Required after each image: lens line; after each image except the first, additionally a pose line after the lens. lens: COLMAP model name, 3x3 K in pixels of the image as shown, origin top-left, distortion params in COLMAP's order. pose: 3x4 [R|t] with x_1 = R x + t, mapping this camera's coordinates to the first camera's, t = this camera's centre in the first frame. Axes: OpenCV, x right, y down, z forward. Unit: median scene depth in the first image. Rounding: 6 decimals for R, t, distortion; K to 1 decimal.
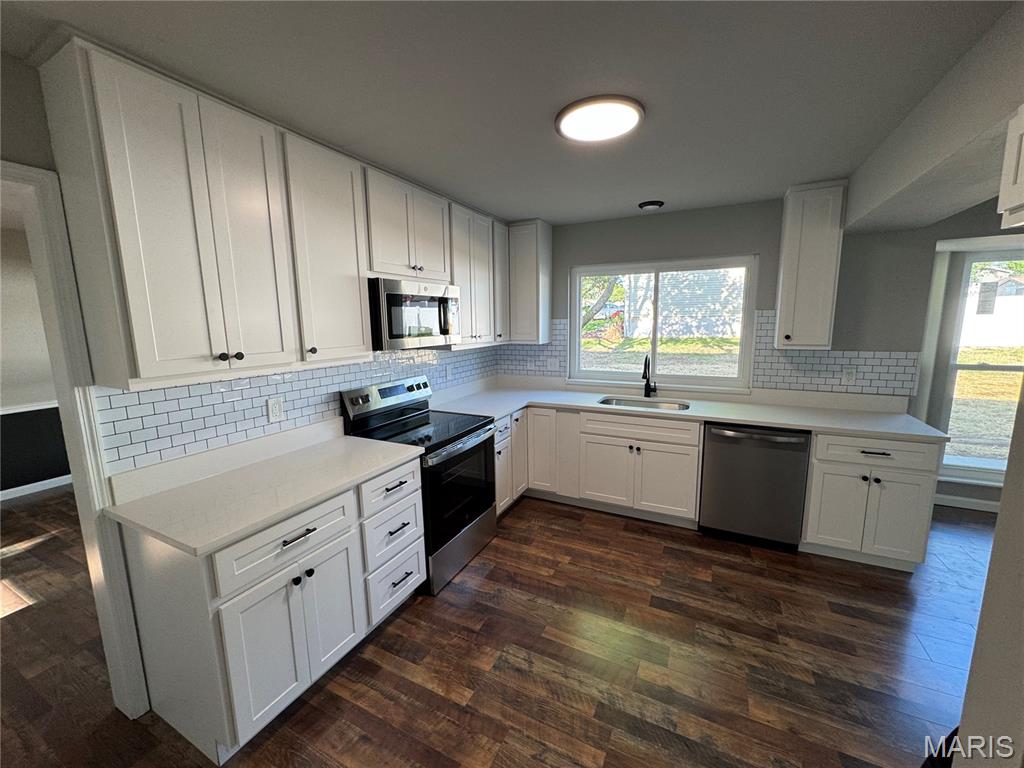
lens RADIAL K [[406.4, 0, 513.6], [0, 406.4, 380.6], [0, 0, 1]] dist [-0.000696, -0.000140]
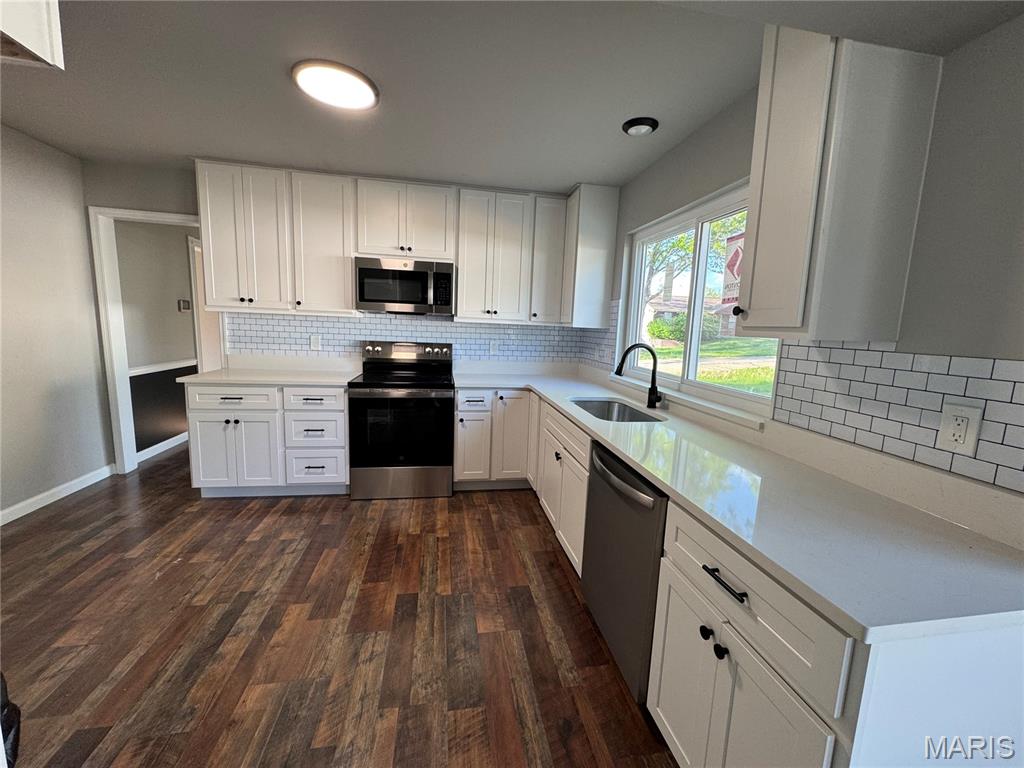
lens RADIAL K [[406.4, 0, 513.6], [0, 406.4, 380.6], [0, 0, 1]] dist [-0.000696, -0.000140]
pose [[0.592213, 0.148865, -0.791911, 1.082987], [-0.169891, 0.983762, 0.057880, -0.007376], [0.787668, 0.100262, 0.607888, 0.582690]]
